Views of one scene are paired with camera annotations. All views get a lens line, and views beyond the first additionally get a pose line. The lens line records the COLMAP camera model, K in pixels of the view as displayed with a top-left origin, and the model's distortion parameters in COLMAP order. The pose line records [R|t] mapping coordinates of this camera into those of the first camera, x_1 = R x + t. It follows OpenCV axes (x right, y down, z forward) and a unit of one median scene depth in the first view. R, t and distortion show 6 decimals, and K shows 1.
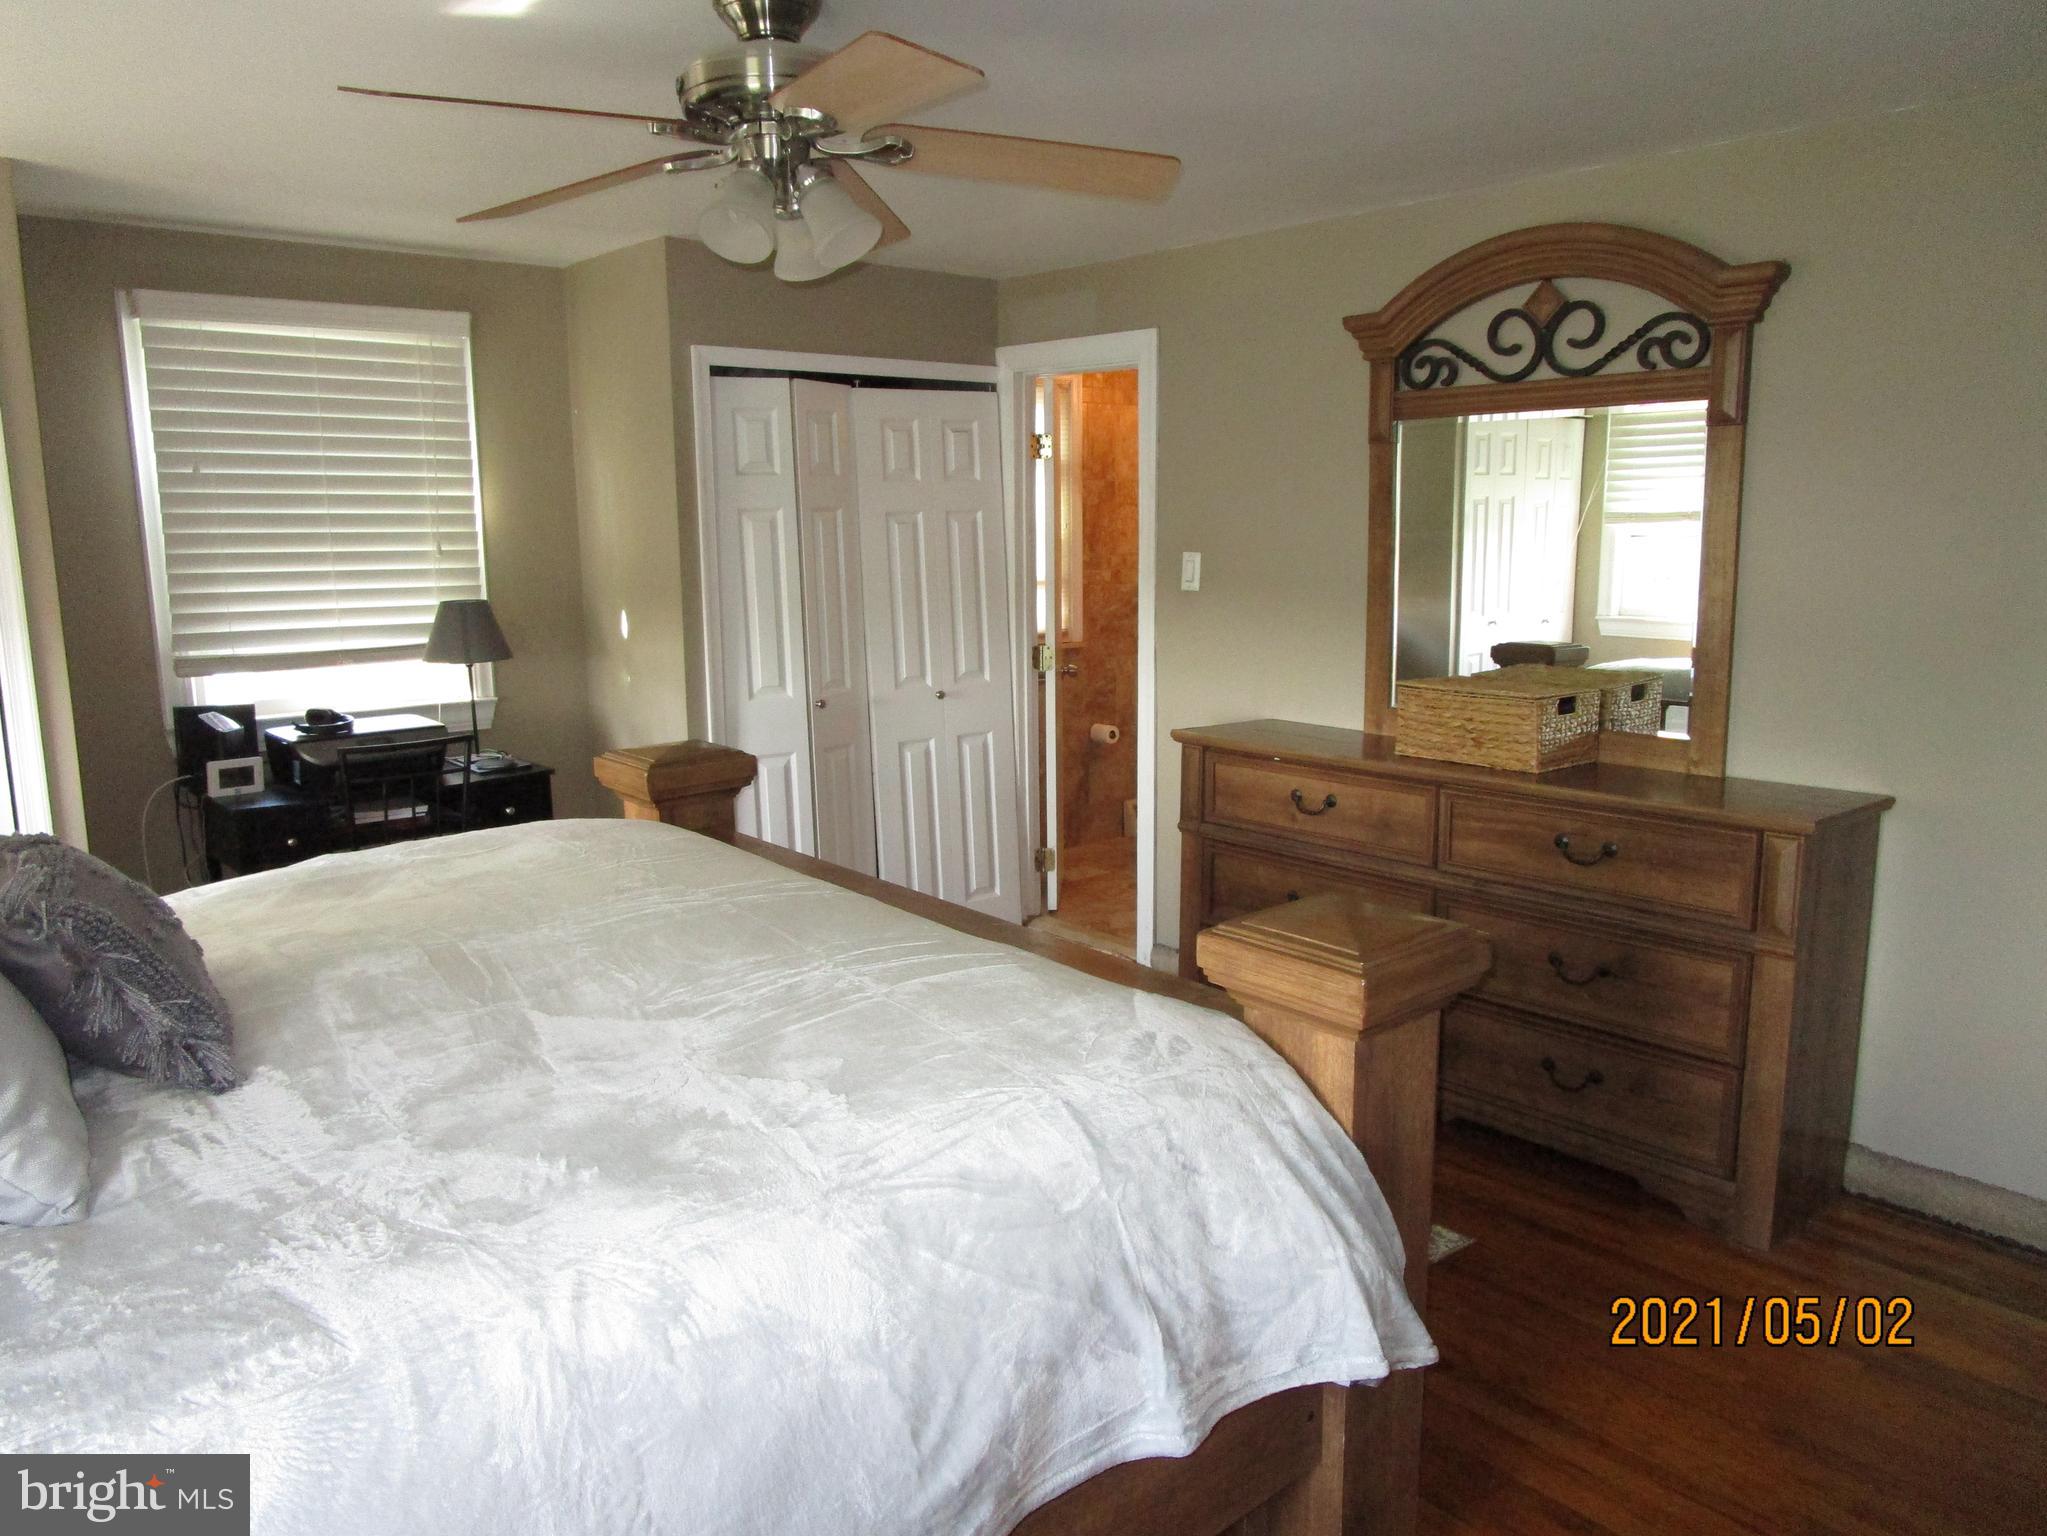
lens RADIAL K [[1461.2, 0, 1022.2], [0, 1461.2, 772.1], [0, 0, 1]] dist [-0.038790, 0.020966]
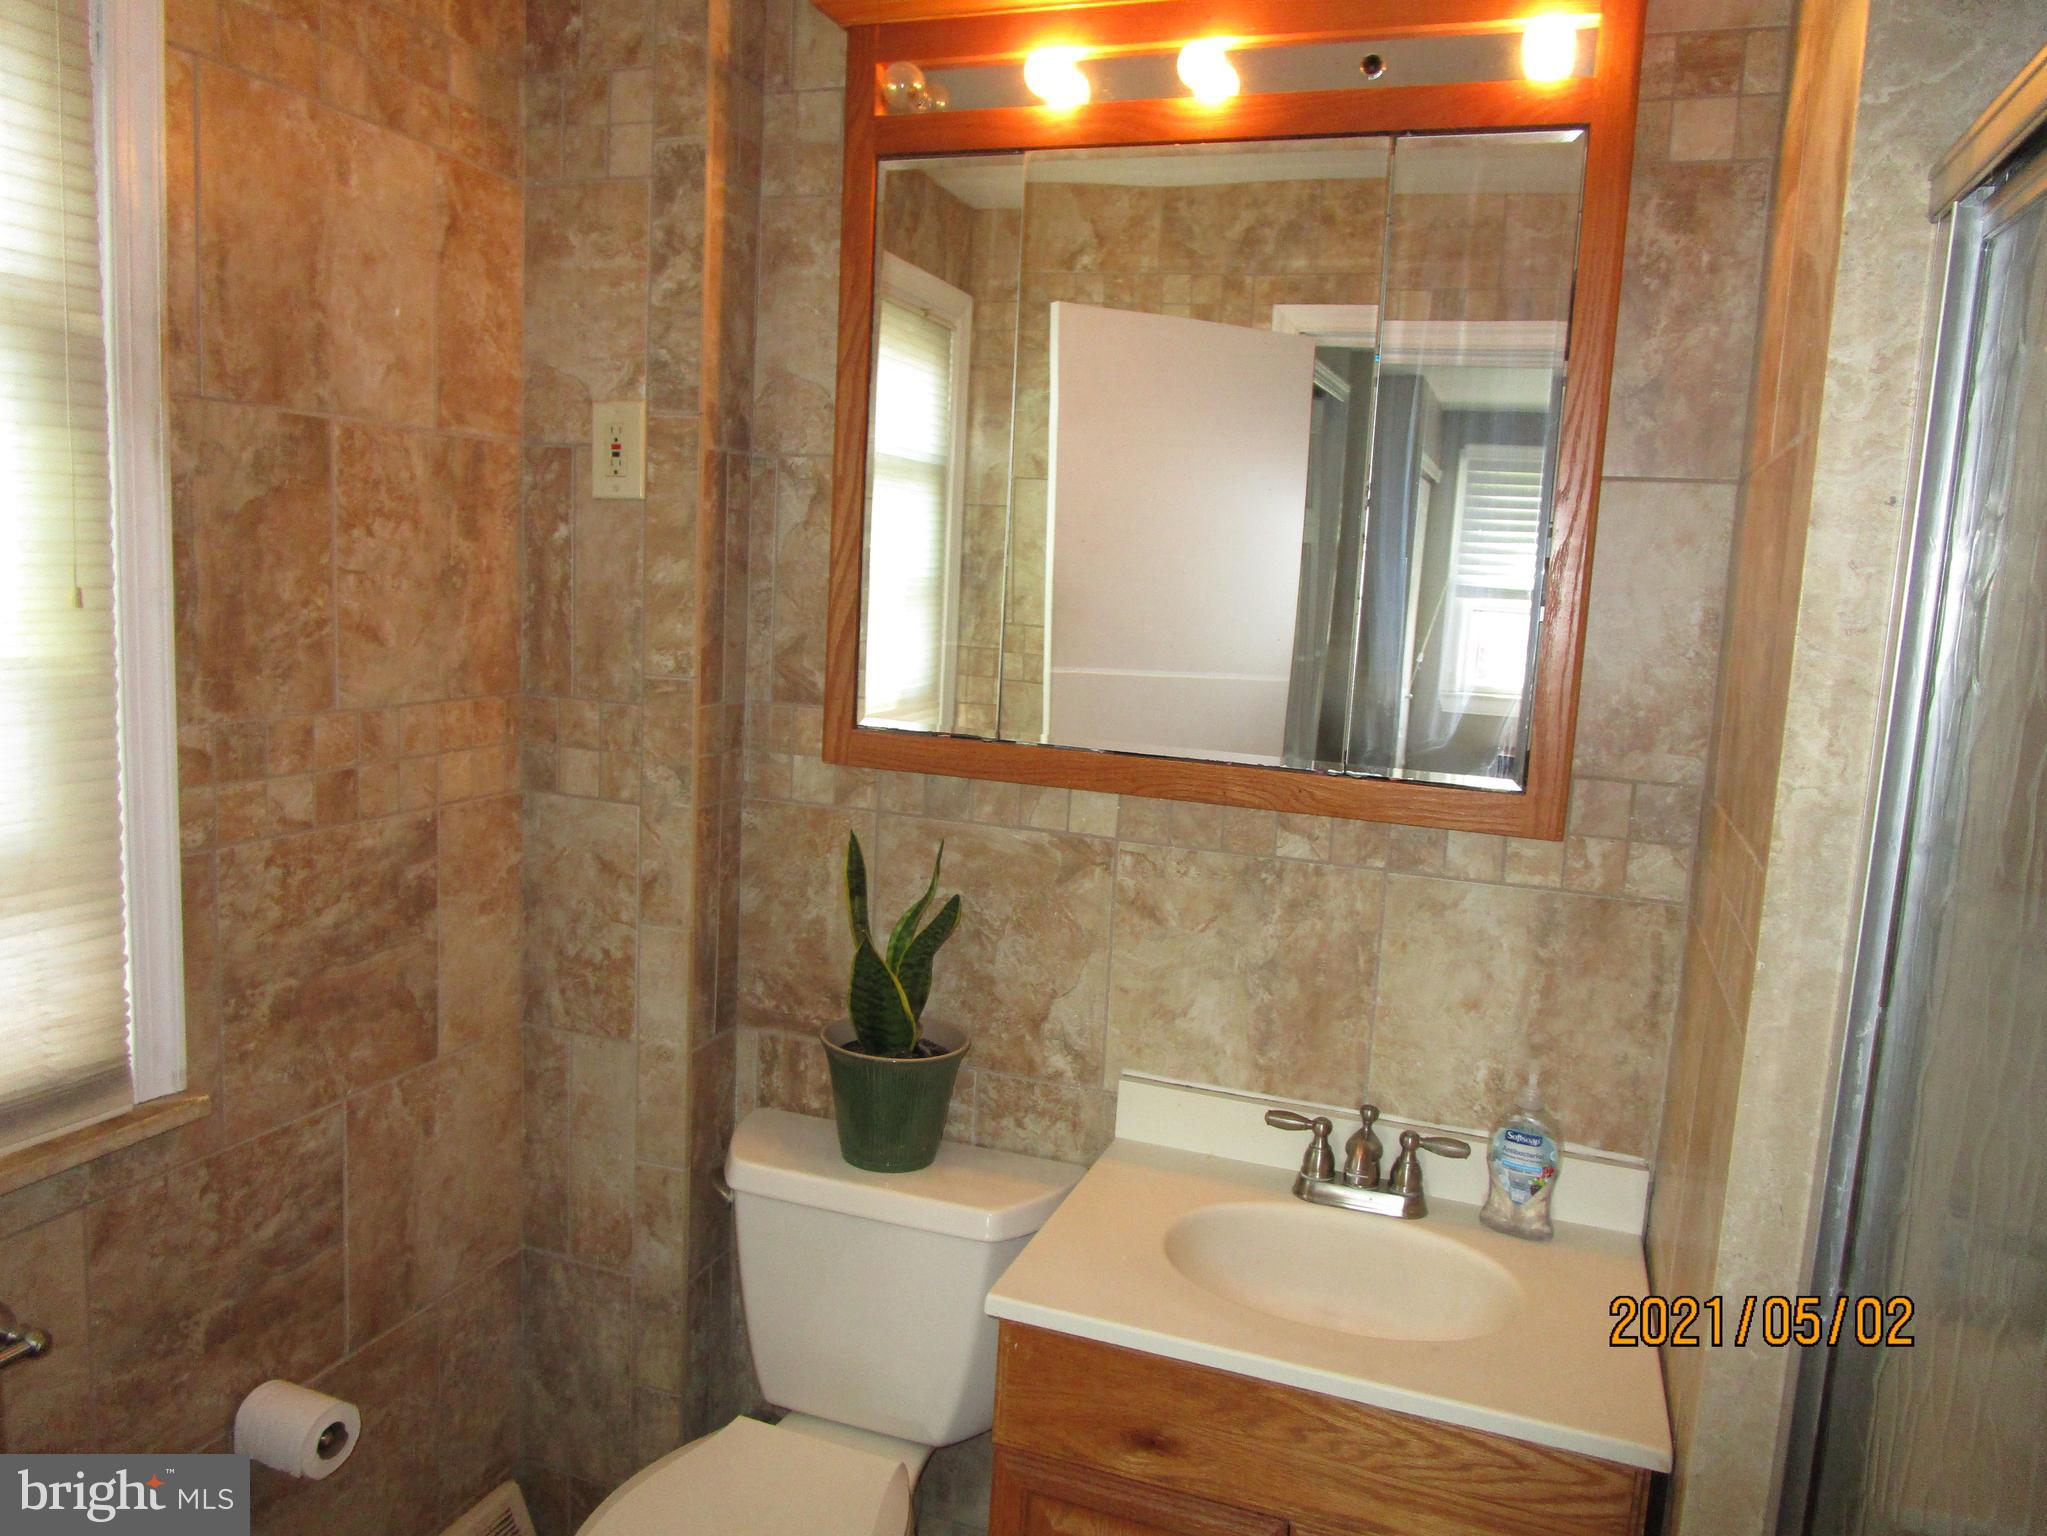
lens RADIAL K [[1461.2, 0, 1023.2], [0, 1461.2, 770.7], [0, 0, 1]] dist [-0.038790, 0.020966]
pose [[0.871017, -0.010353, 0.491145, 0.045071], [0.019550, 0.999716, -0.013596, -0.134474], [-0.490865, 0.021444, 0.870972, 0.730409]]
